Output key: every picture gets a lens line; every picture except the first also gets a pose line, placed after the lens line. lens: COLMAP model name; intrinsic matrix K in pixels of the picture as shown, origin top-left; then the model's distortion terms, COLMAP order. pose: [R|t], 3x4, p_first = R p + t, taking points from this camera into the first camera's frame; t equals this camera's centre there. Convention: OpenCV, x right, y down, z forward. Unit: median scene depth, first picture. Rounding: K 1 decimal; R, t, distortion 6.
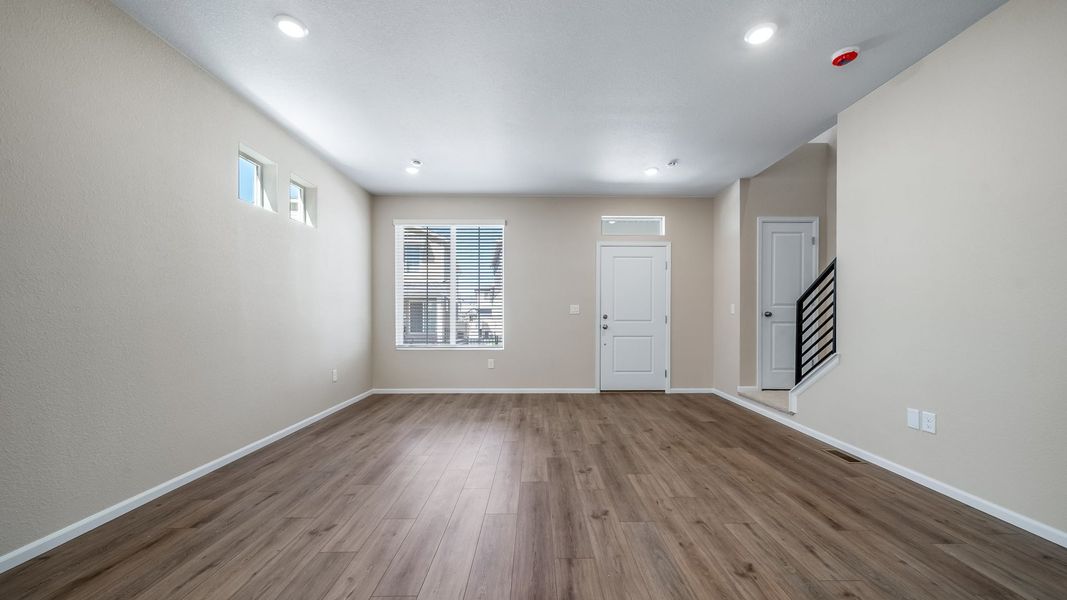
lens RADIAL K [[382.5, 0, 539.0], [0, 382.5, 319.0], [0, 0, 1]] dist [-0.000260, -0.000057]
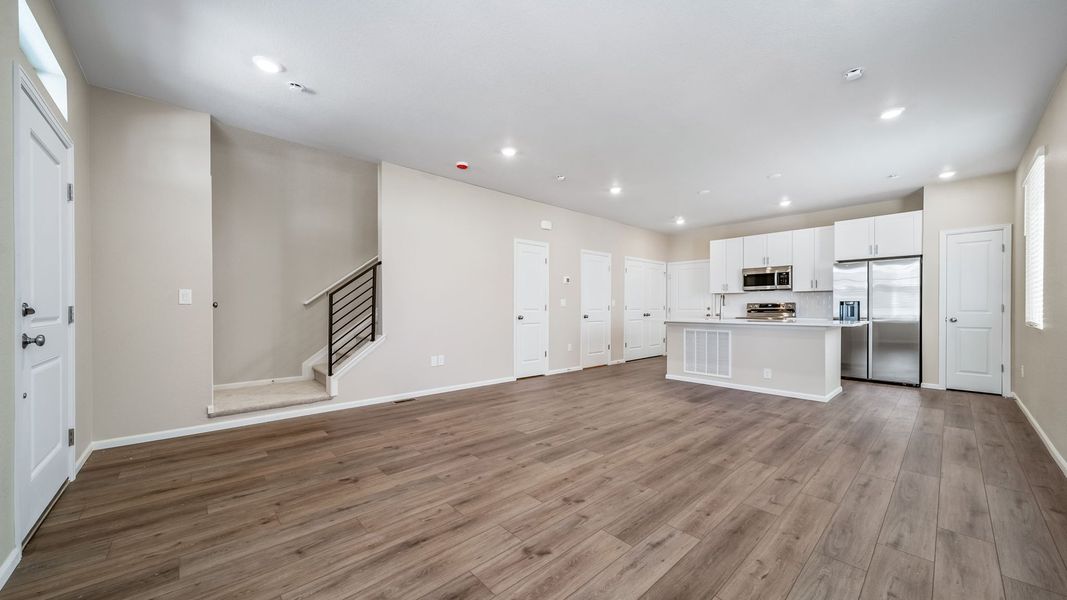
lens RADIAL K [[375.7, 0, 520.0], [0, 375.7, 308.1], [0, 0, 1]] dist [0.004260, -0.000053]
pose [[-0.648003, -0.002537, 0.761633, -0.389327], [0.004763, 0.999961, 0.007383, -0.009132], [-0.761623, 0.008411, -0.647966, 1.014560]]
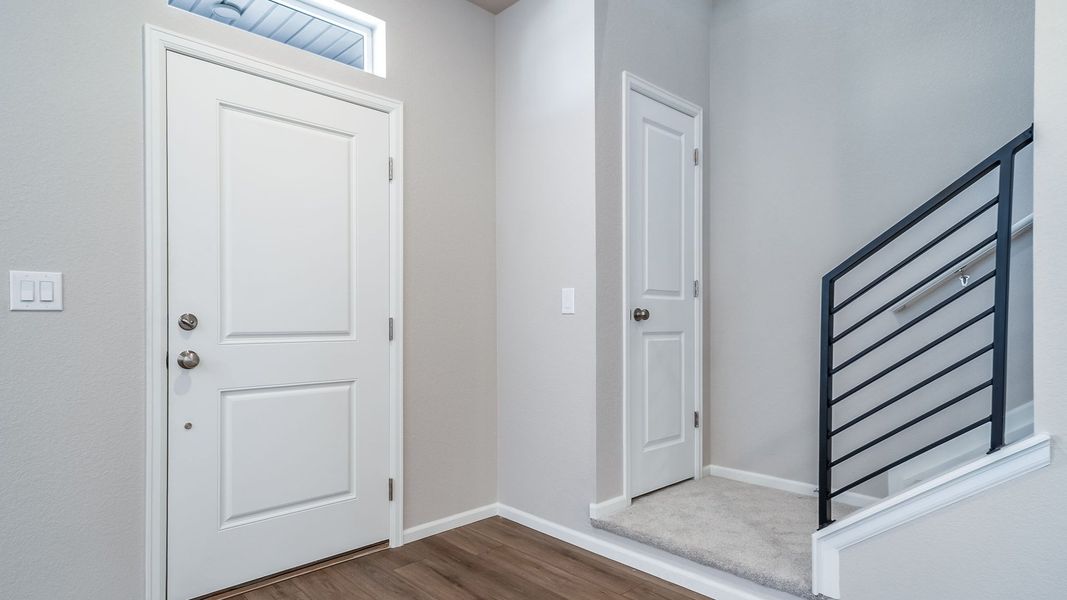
lens RADIAL K [[579.2, 0, 517.7], [0, 579.2, 327.0], [0, 0, 1]] dist [0.013826, -0.000379]
pose [[0.738839, -0.009307, 0.673818, 0.079973], [0.006828, 0.999957, 0.006326, -0.004188], [-0.673848, -0.000073, 0.738870, 0.625094]]
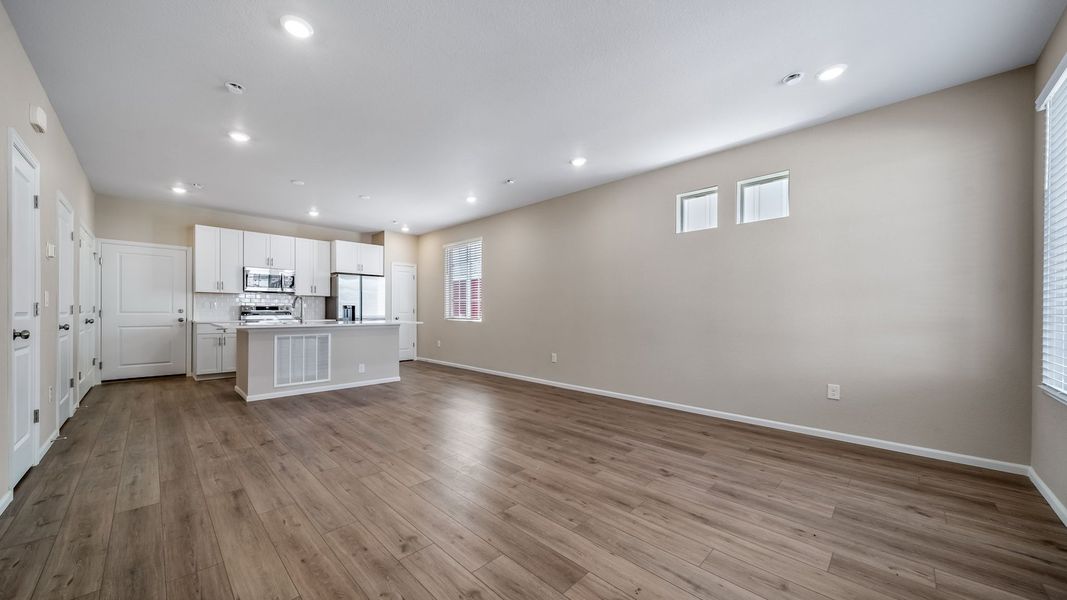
lens RADIAL K [[375.7, 0, 520.0], [0, 375.7, 308.1], [0, 0, 1]] dist [0.004260, -0.000053]
pose [[-0.721780, -0.009354, -0.692060, 0.403945], [-0.010250, 0.999943, -0.002825, -0.008994], [0.692047, 0.005055, -0.721835, 1.018854]]
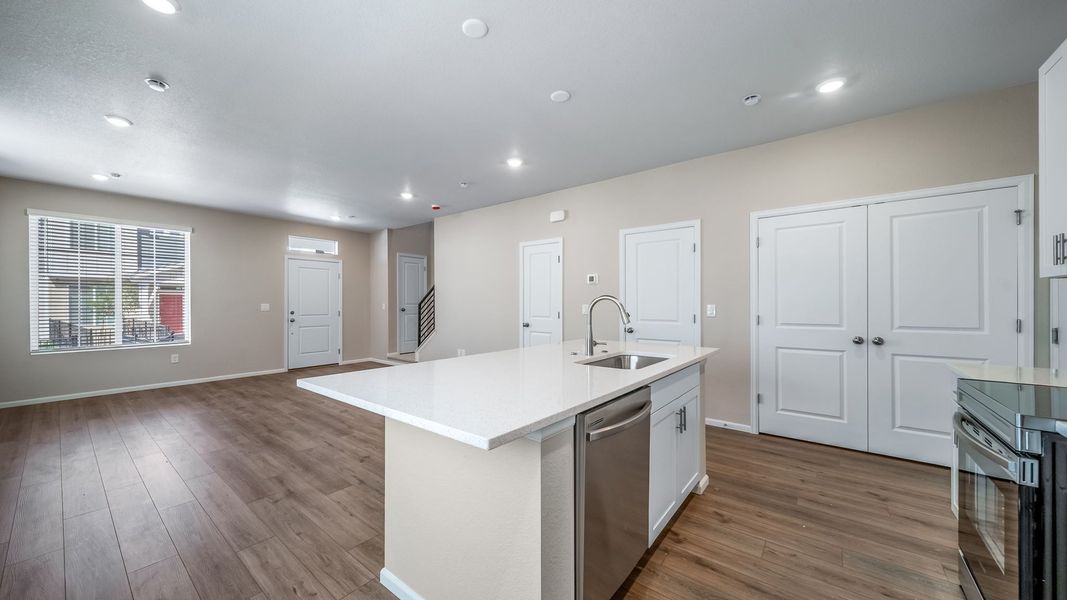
lens RADIAL K [[375.7, 0, 520.0], [0, 375.7, 308.1], [0, 0, 1]] dist [0.004260, -0.000053]
pose [[0.641230, -0.012398, 0.767249, -0.361031], [0.007575, 0.999923, 0.009828, -0.032468], [-0.767312, -0.000490, 0.641274, -0.488252]]
